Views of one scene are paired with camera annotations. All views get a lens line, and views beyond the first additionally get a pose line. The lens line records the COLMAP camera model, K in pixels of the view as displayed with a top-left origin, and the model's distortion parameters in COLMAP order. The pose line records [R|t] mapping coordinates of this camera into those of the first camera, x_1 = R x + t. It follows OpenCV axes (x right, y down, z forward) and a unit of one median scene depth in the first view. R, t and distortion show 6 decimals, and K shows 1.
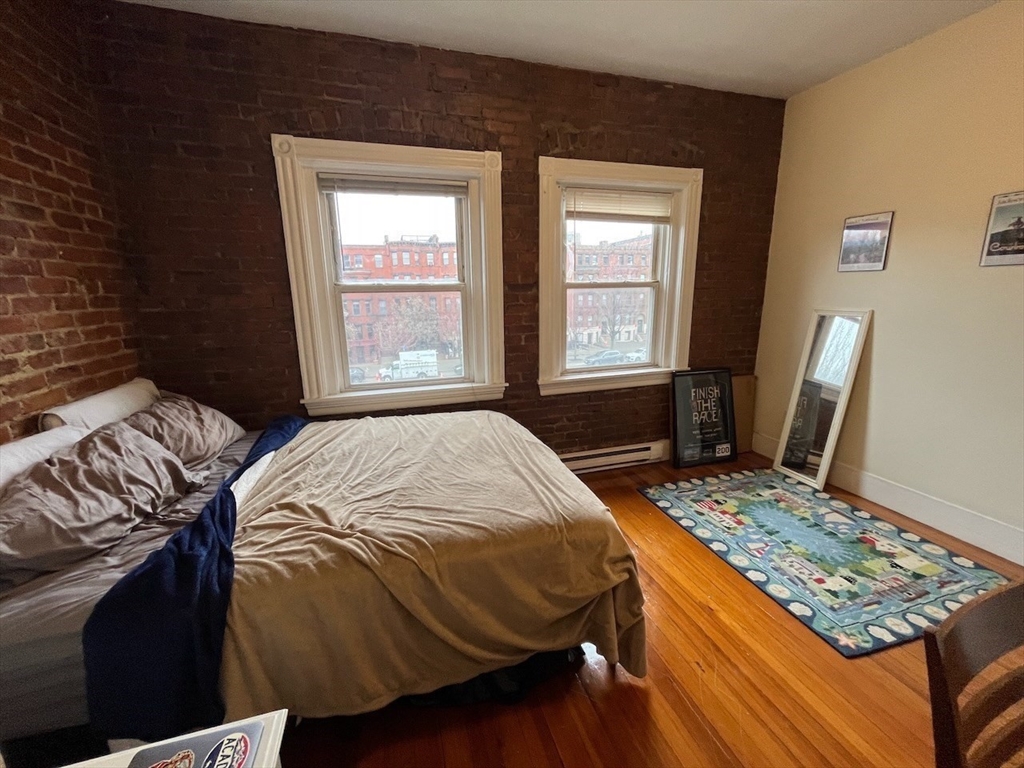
lens RADIAL K [[412.3, 0, 511.1], [0, 412.3, 379.0], [0, 0, 1]] dist [-0.002738, -0.000037]
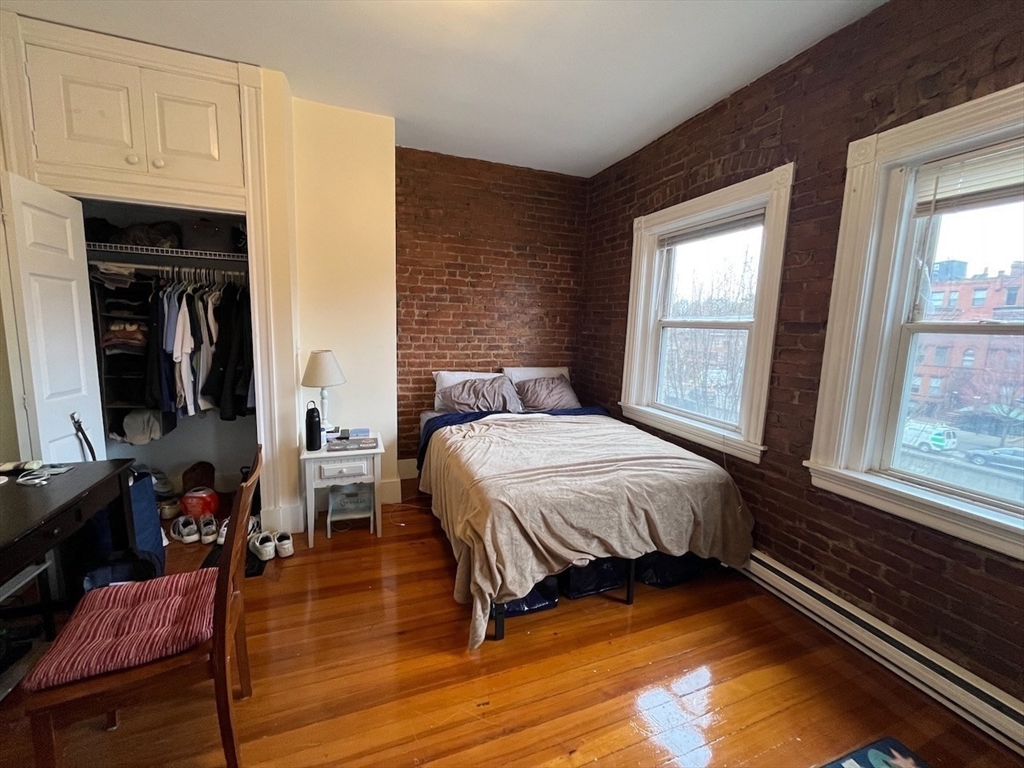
lens RADIAL K [[412.3, 0, 511.1], [0, 412.3, 379.0], [0, 0, 1]] dist [-0.002738, -0.000037]
pose [[0.069406, 0.147615, -0.986607, 0.805124], [-0.244483, 0.961349, 0.126637, -0.108057], [0.967166, 0.232419, 0.102812, 0.483199]]
